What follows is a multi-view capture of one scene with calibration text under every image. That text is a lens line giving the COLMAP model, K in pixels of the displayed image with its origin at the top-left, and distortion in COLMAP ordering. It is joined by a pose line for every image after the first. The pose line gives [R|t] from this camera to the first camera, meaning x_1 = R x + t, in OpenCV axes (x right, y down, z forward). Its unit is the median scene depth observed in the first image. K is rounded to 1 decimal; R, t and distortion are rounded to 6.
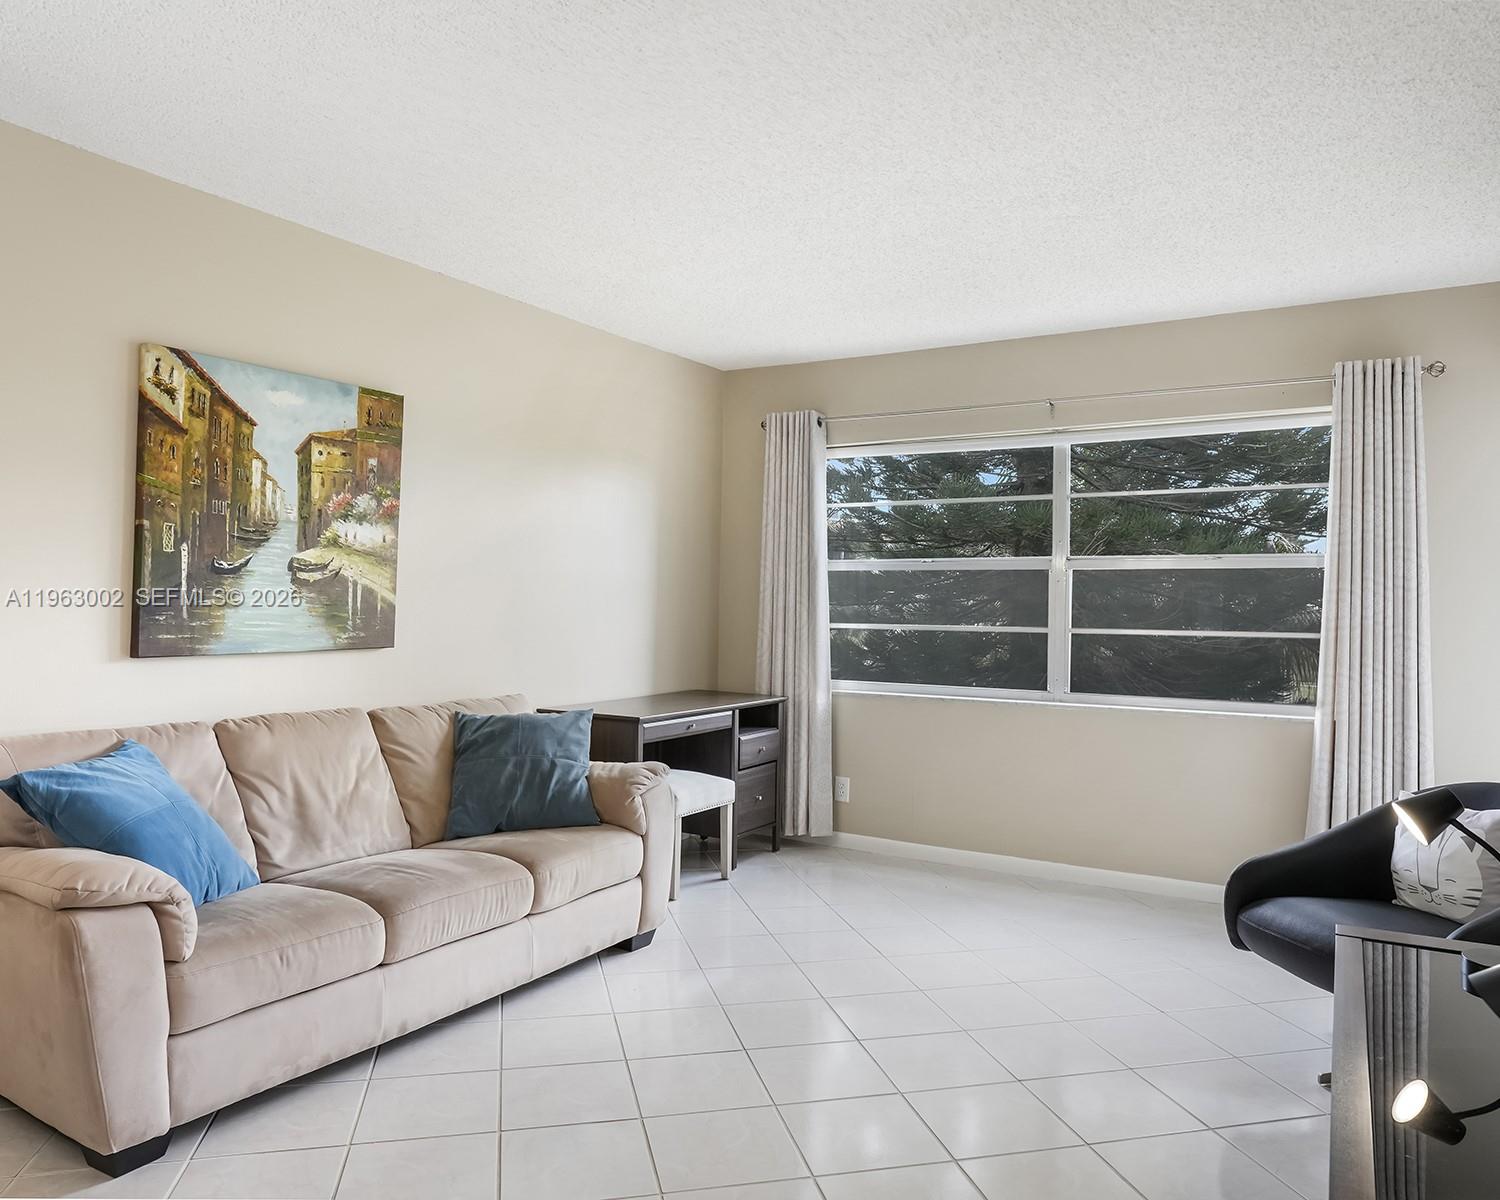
lens RADIAL K [[1042.4, 0, 734.1], [0, 1042.4, 586.4], [0, 0, 1]] dist [0.000223, 0.002895]
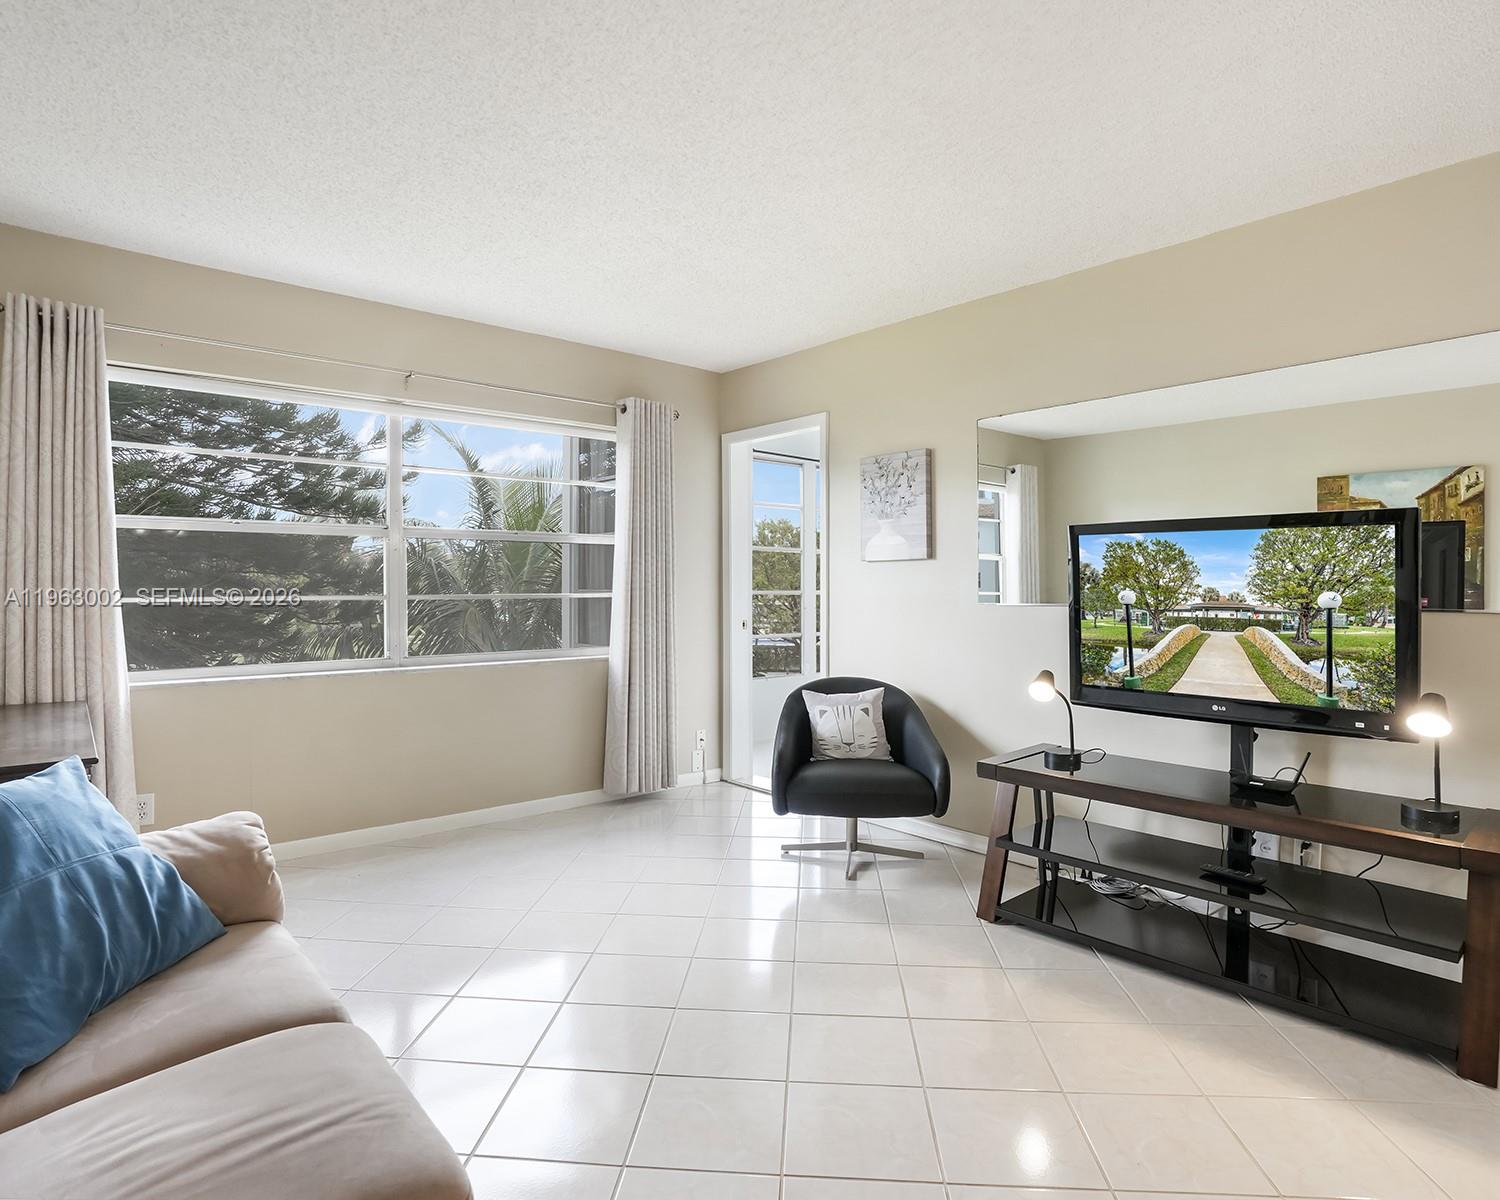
lens RADIAL K [[836.8, 0, 741.0], [0, 836.8, 594.1], [0, 0, 1]] dist [-0.066693, 0.028828]
pose [[0.302228, -0.023213, 0.952953, -0.463675], [-0.020279, 0.999321, 0.030774, 0.008260], [-0.953020, -0.028625, 0.301552, 0.542055]]
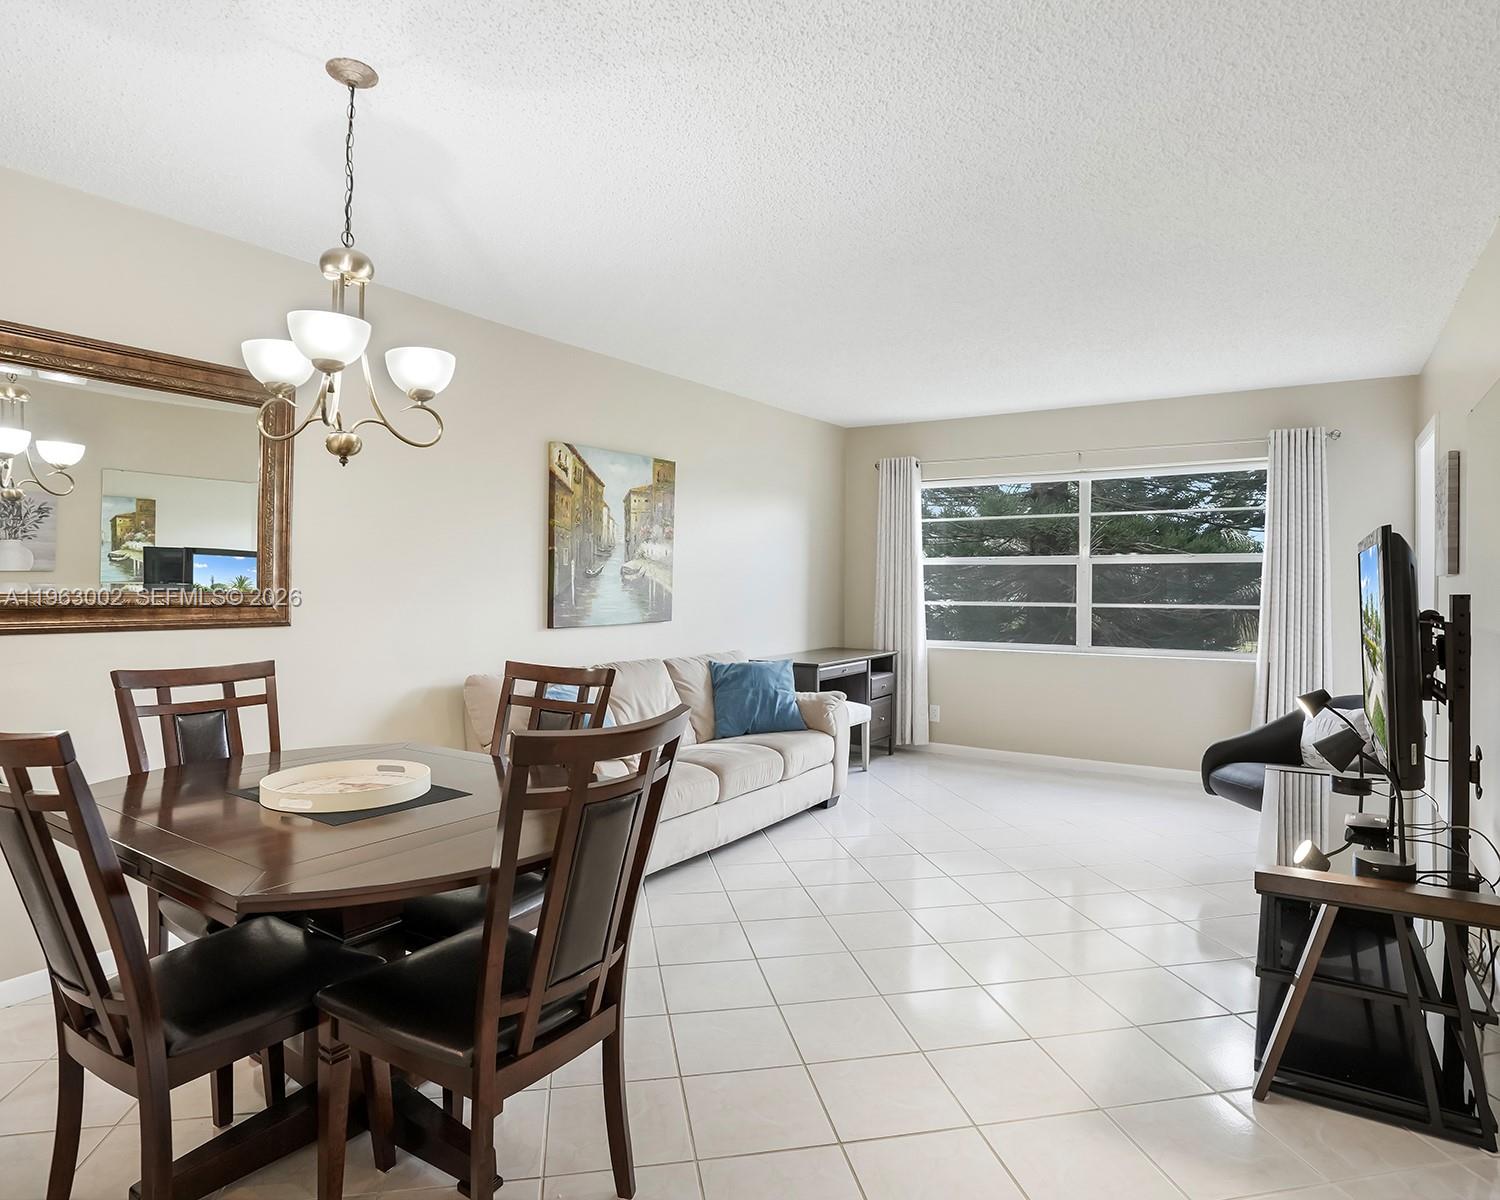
lens RADIAL K [[854.1, 0, 749.5], [0, 854.1, 585.1], [0, 0, 1]] dist [-0.039014, 0.027944]
pose [[0.999495, -0.009658, -0.030277, -0.166815], [0.010323, 0.999707, 0.021895, -0.022821], [0.030057, -0.022197, 0.999302, -0.293490]]
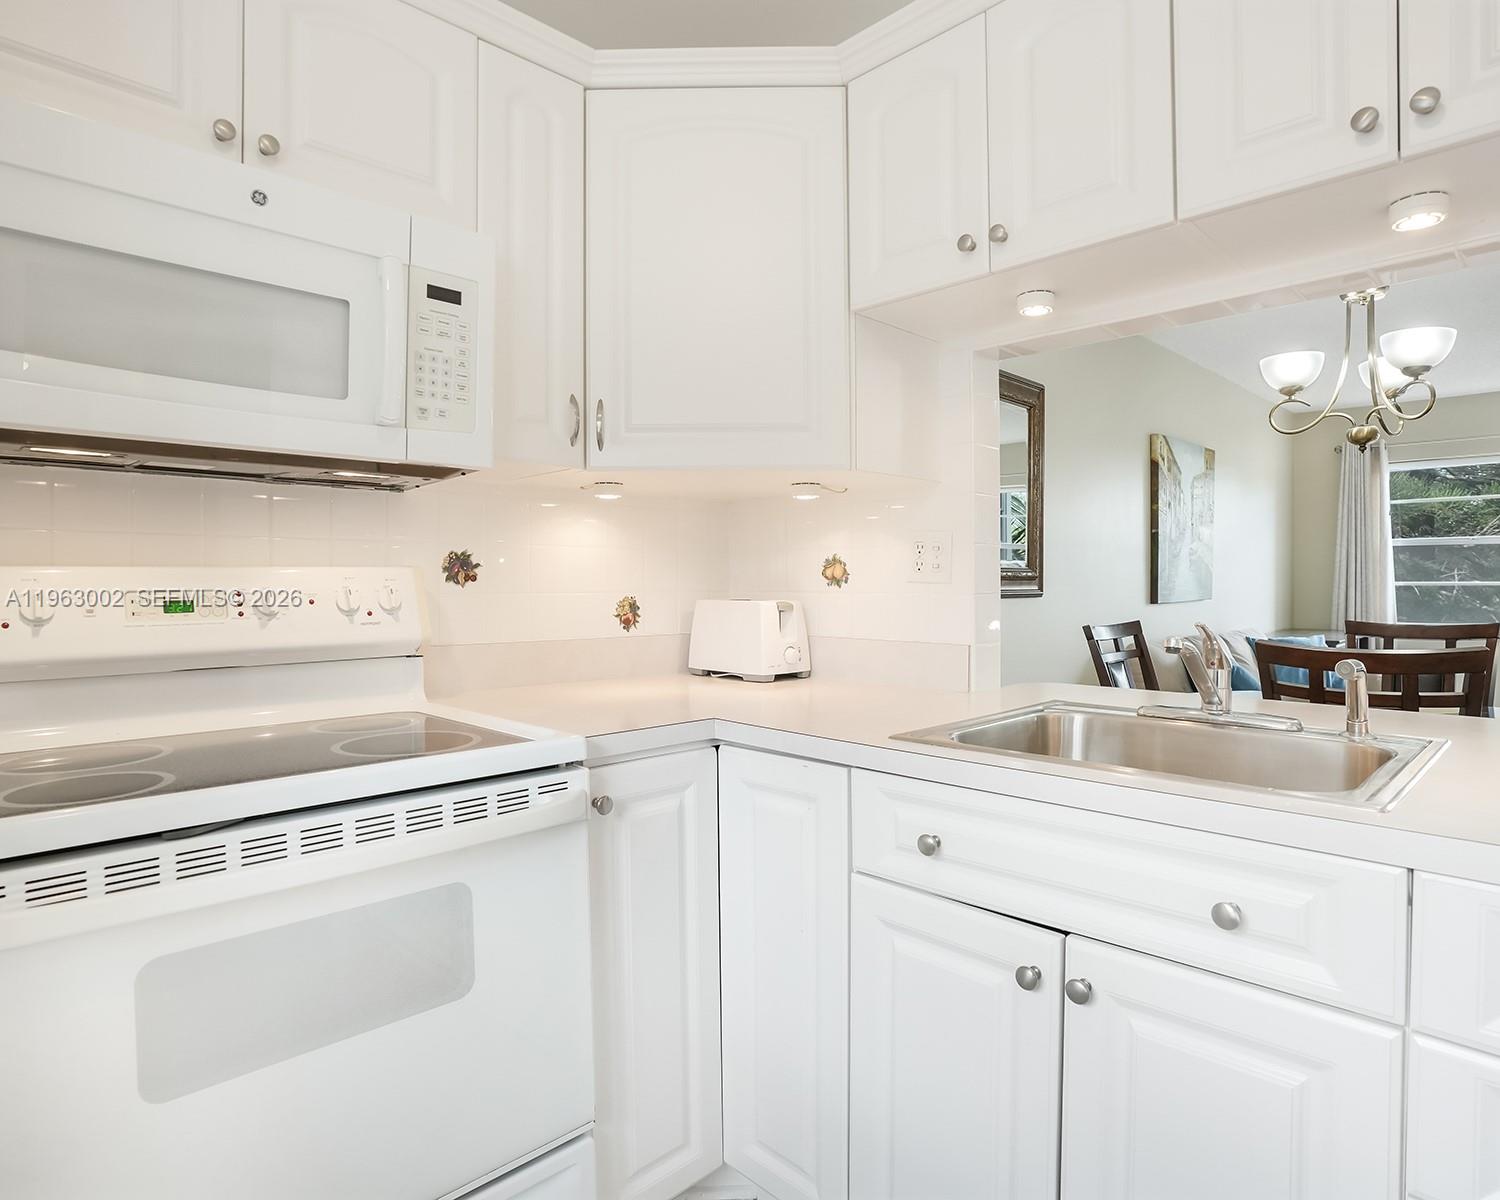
lens RADIAL K [[849.9, 0, 746.2], [0, 849.9, 593.4], [0, 0, 1]] dist [-0.072953, 0.029867]
pose [[0.970898, -0.015254, -0.239006, -0.734943], [0.024017, 0.999140, 0.033793, -0.014163], [0.238285, -0.038549, 0.970430, -0.498695]]
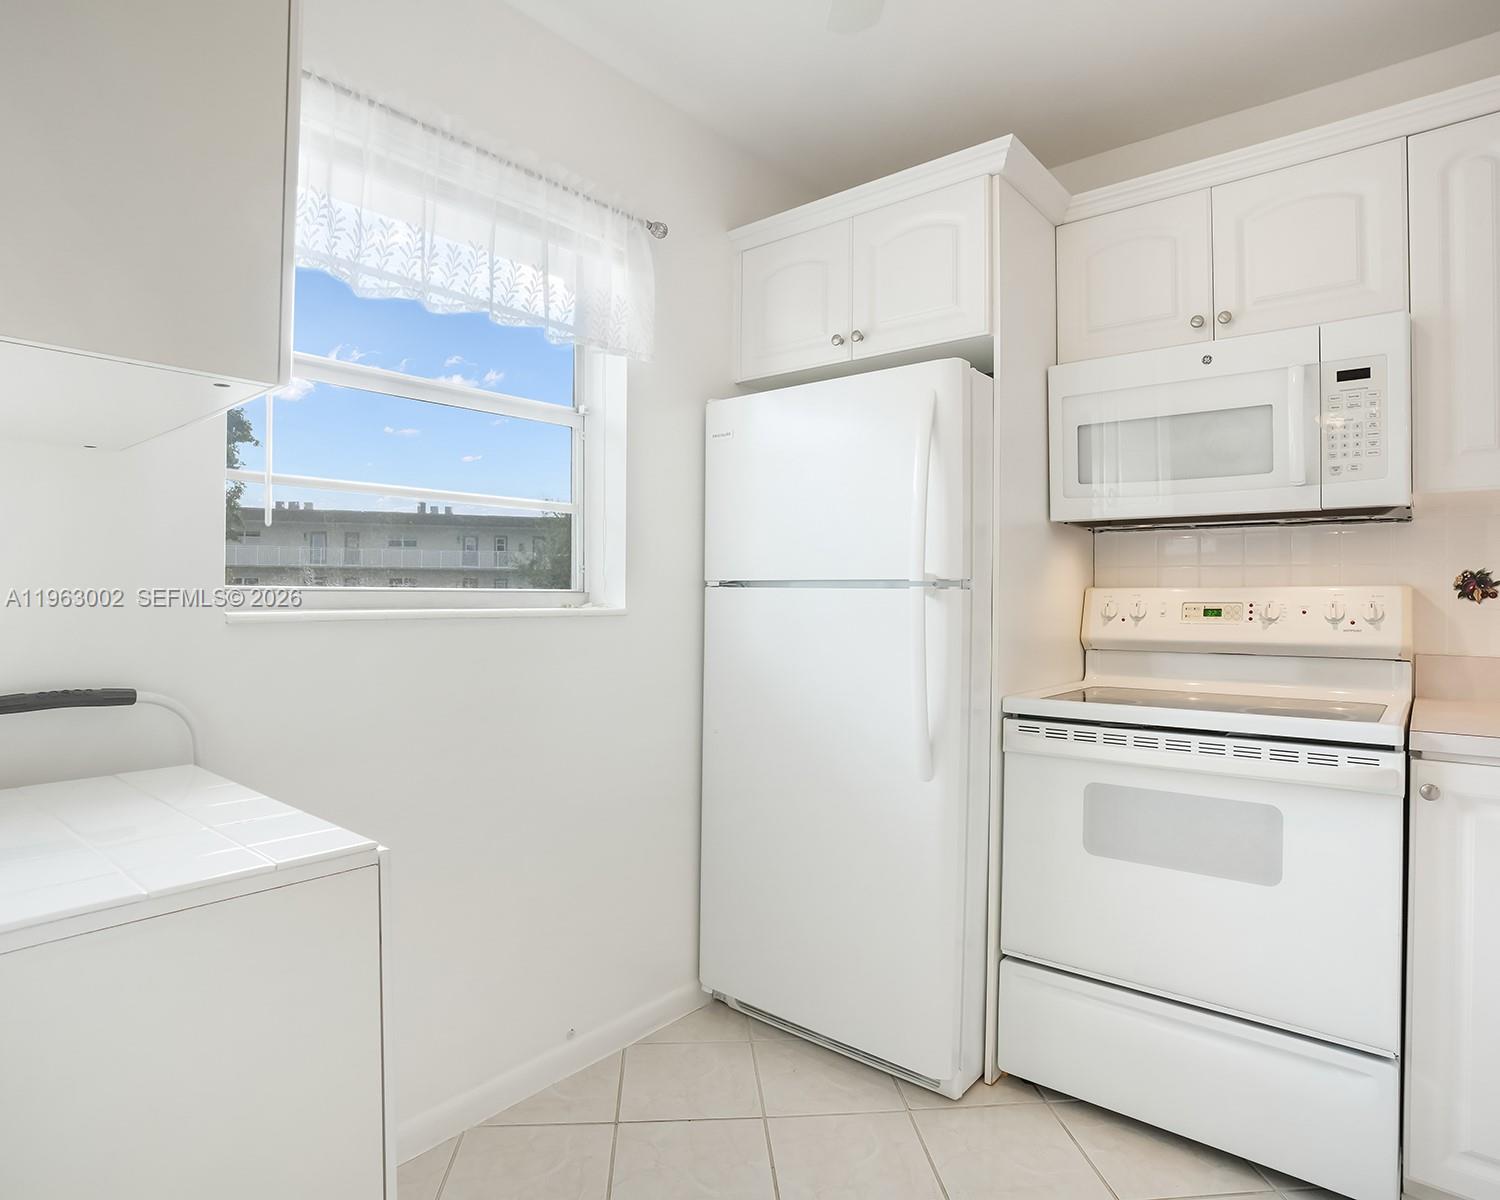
lens RADIAL K [[849.9, 0, 746.2], [0, 849.9, 593.4], [0, 0, 1]] dist [-0.072953, 0.029867]
pose [[-0.136757, -0.017231, -0.990455, -0.450391], [0.018846, 0.999622, -0.019993, -0.010024], [0.990425, -0.021400, -0.136380, -0.448455]]
